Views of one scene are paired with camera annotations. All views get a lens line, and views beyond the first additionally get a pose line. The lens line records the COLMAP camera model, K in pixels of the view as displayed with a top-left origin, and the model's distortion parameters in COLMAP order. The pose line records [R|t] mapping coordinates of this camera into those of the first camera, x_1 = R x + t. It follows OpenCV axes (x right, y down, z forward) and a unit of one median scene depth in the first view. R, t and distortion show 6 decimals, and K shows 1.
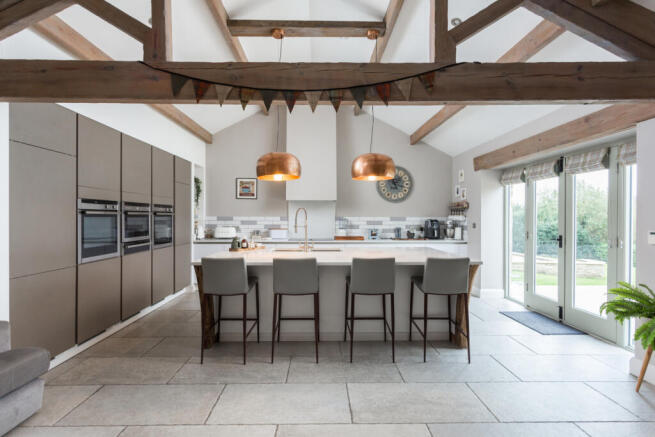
lens RADIAL K [[308.2, 0, 327.3], [0, 308.2, 218.9], [0, 0, 1]] dist [0.015853, 0.000634]
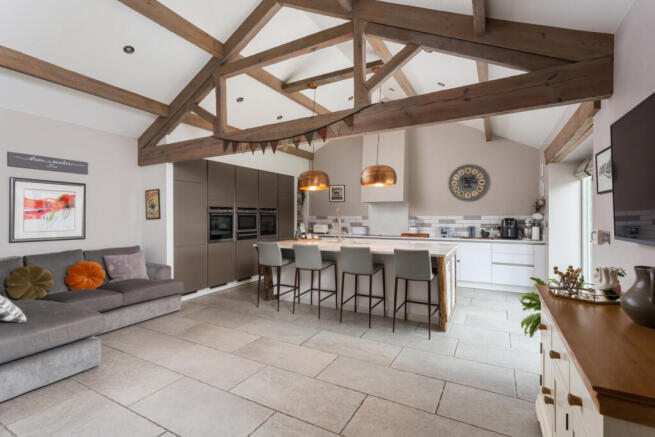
lens RADIAL K [[308.2, 0, 325.2], [0, 308.2, 217.2], [0, 0, 1]] dist [0.015853, 0.000634]
pose [[0.865537, -0.002916, -0.500836, 0.336400], [0.001638, 0.999994, -0.002990, 0.000777], [0.500842, 0.001768, 0.865537, -0.105254]]
